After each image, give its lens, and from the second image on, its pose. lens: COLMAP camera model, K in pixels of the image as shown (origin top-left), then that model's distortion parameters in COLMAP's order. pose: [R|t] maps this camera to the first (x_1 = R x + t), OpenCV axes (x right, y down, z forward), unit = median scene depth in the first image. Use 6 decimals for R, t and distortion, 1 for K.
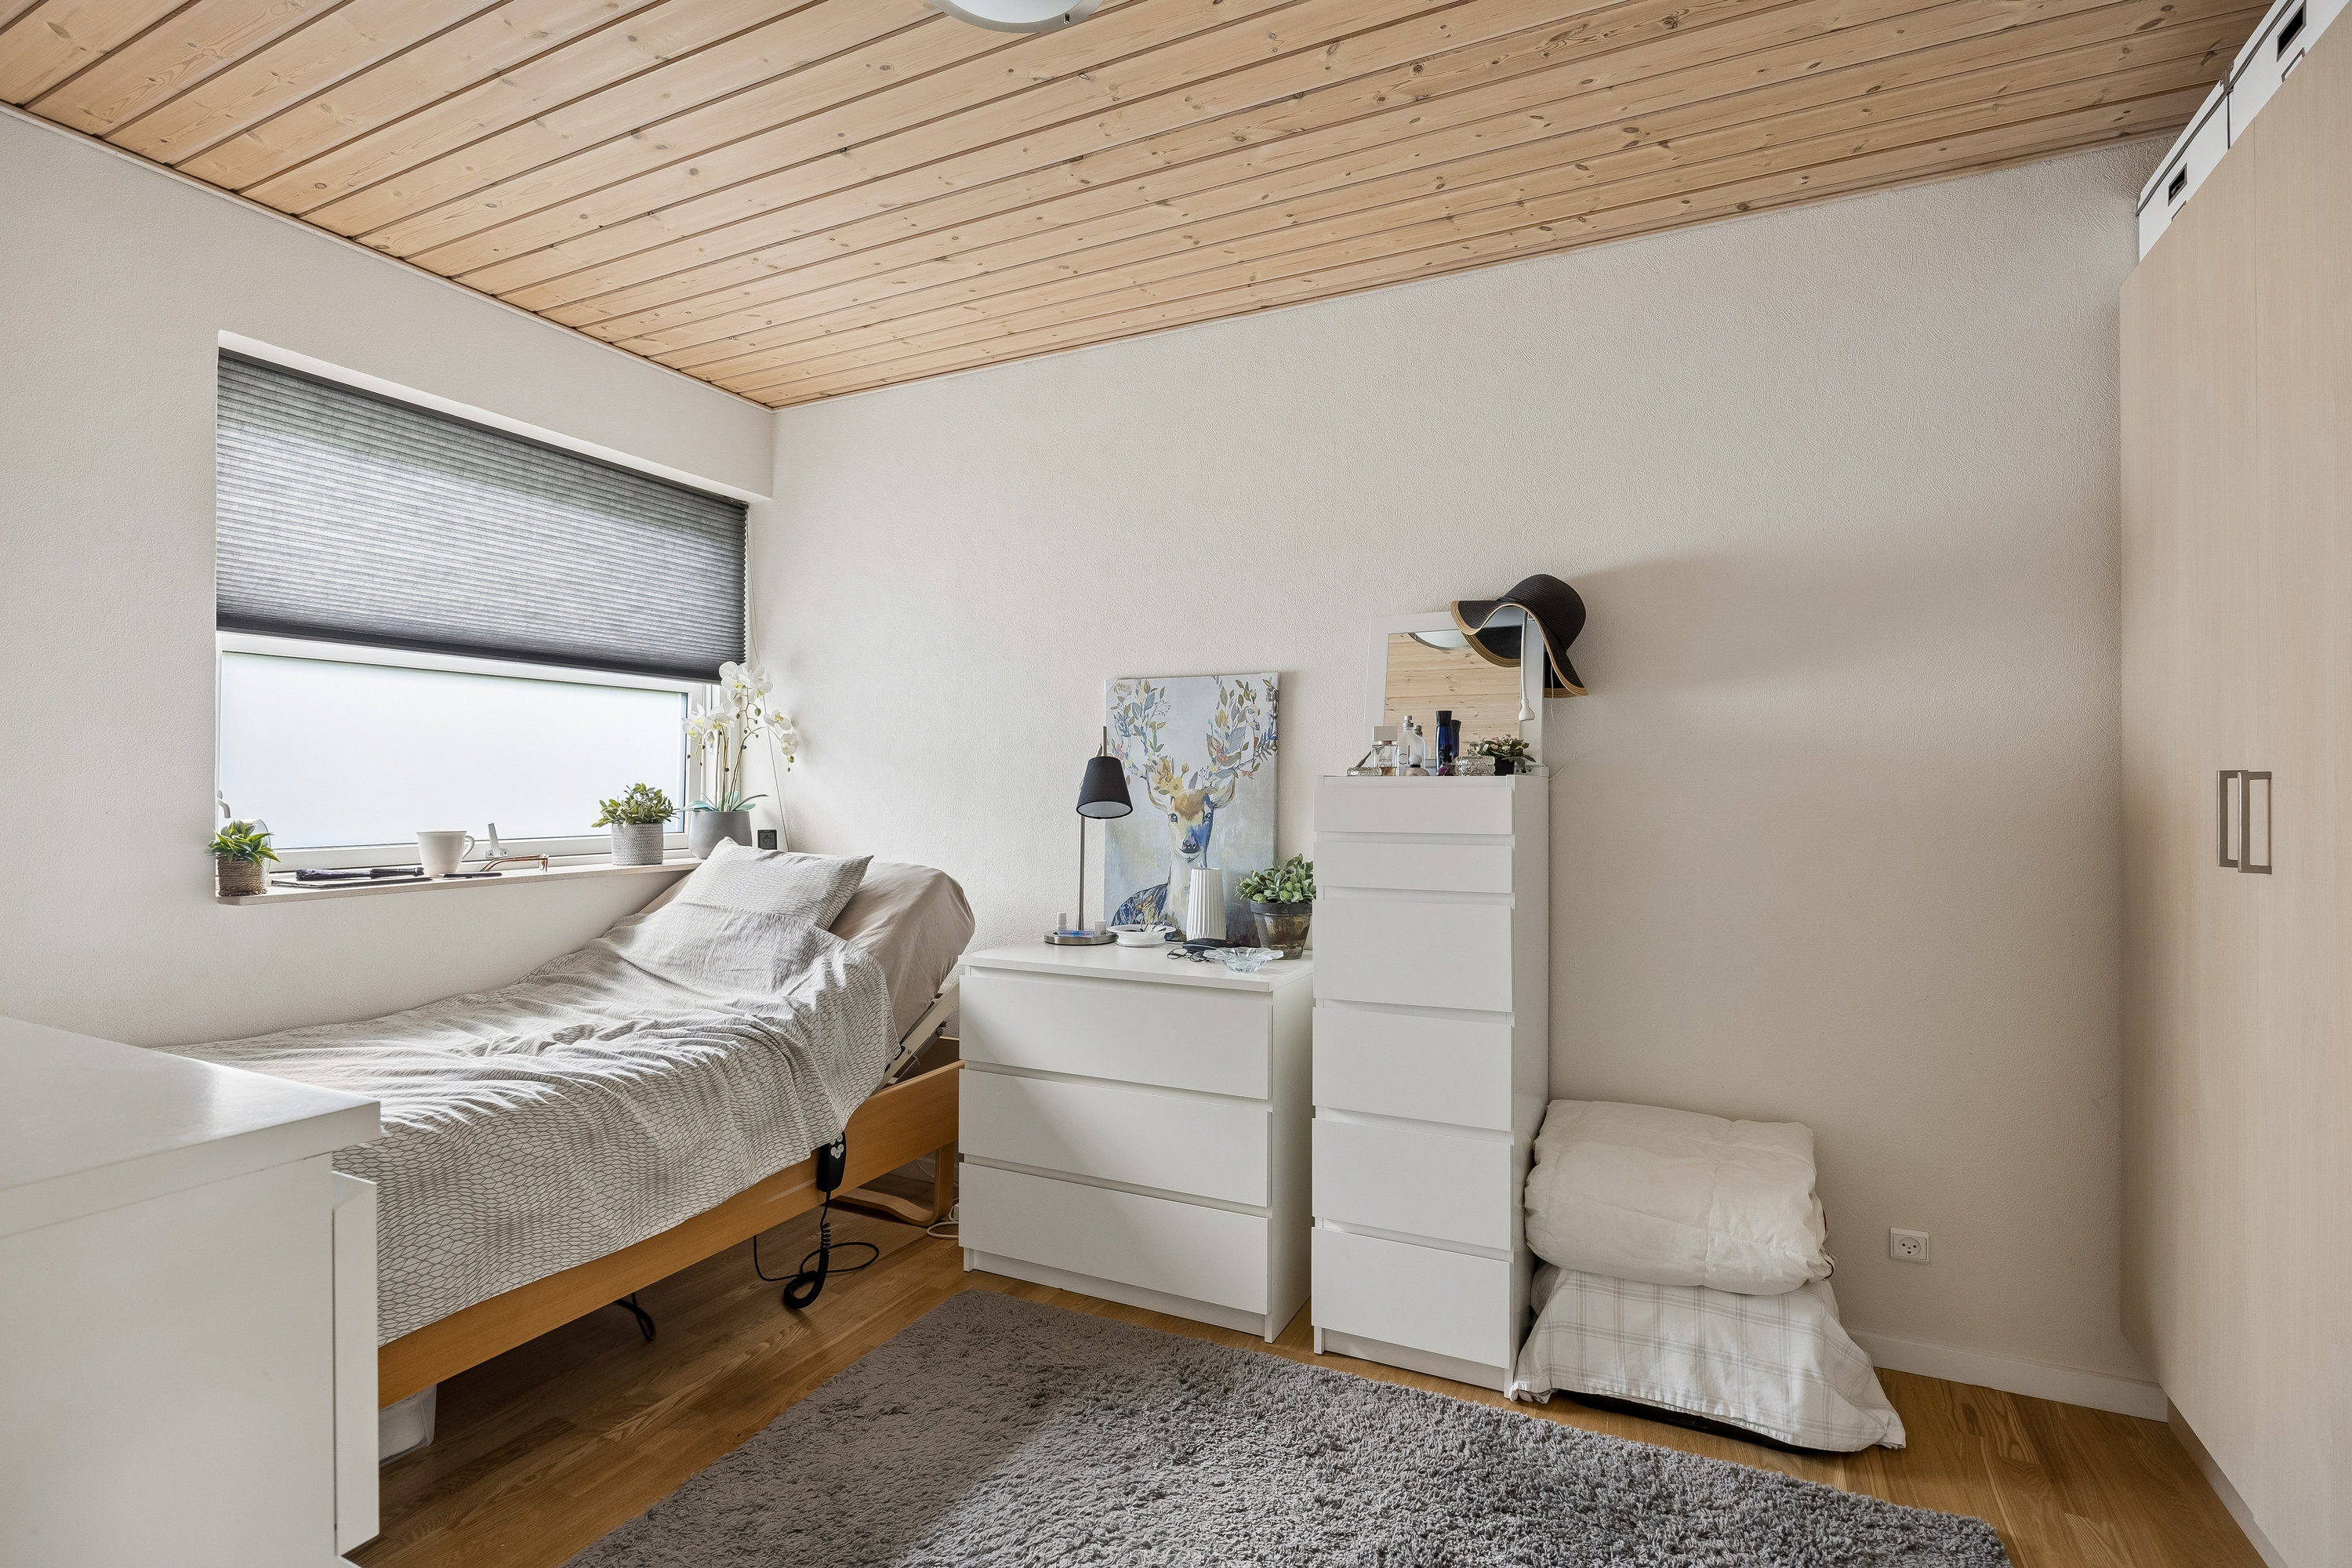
lens RADIAL K [[1124.1, 0, 1176.0], [0, 1124.1, 784.0], [0, 0, 1]] dist [-0.001559, -0.000335]
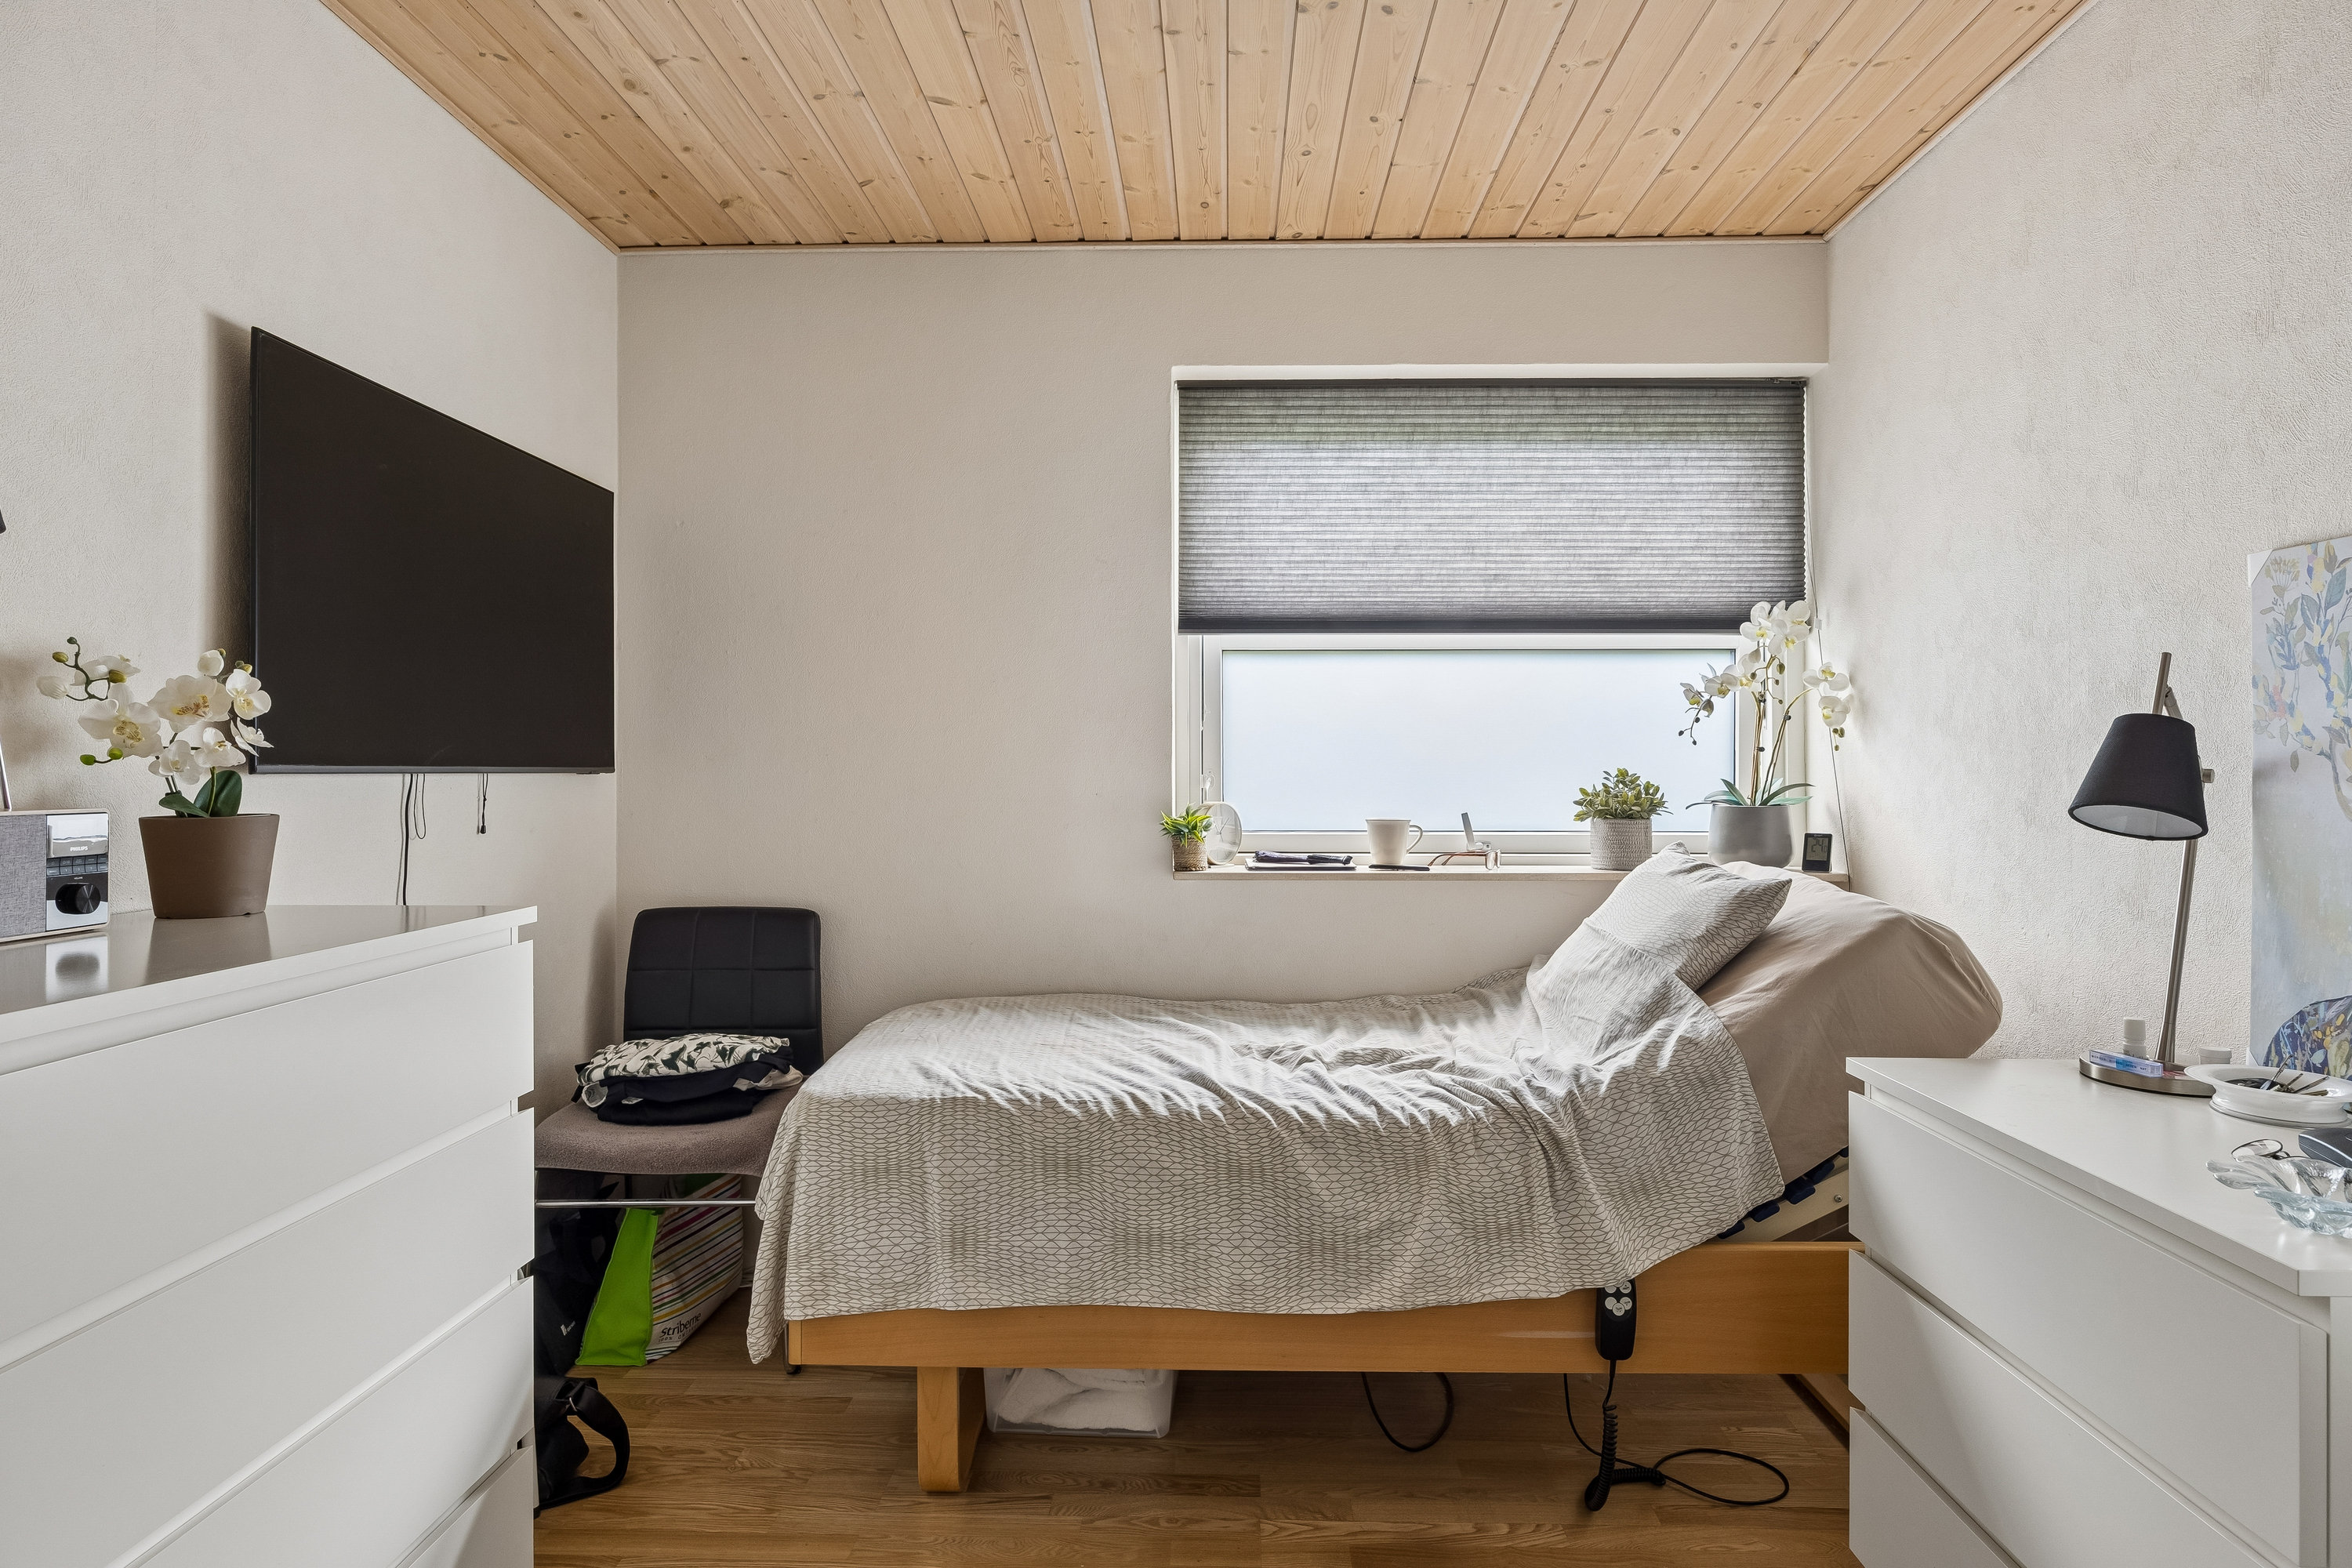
lens RADIAL K [[1326.6, 0, 1181.8], [0, 1326.6, 752.1], [0, 0, 1]] dist [0.001164, 0.001122]
pose [[0.415814, -0.011945, -0.909371, 0.301134], [0.002263, 0.999924, -0.012100, -0.001647], [0.909447, 0.002974, 0.415810, 0.383710]]
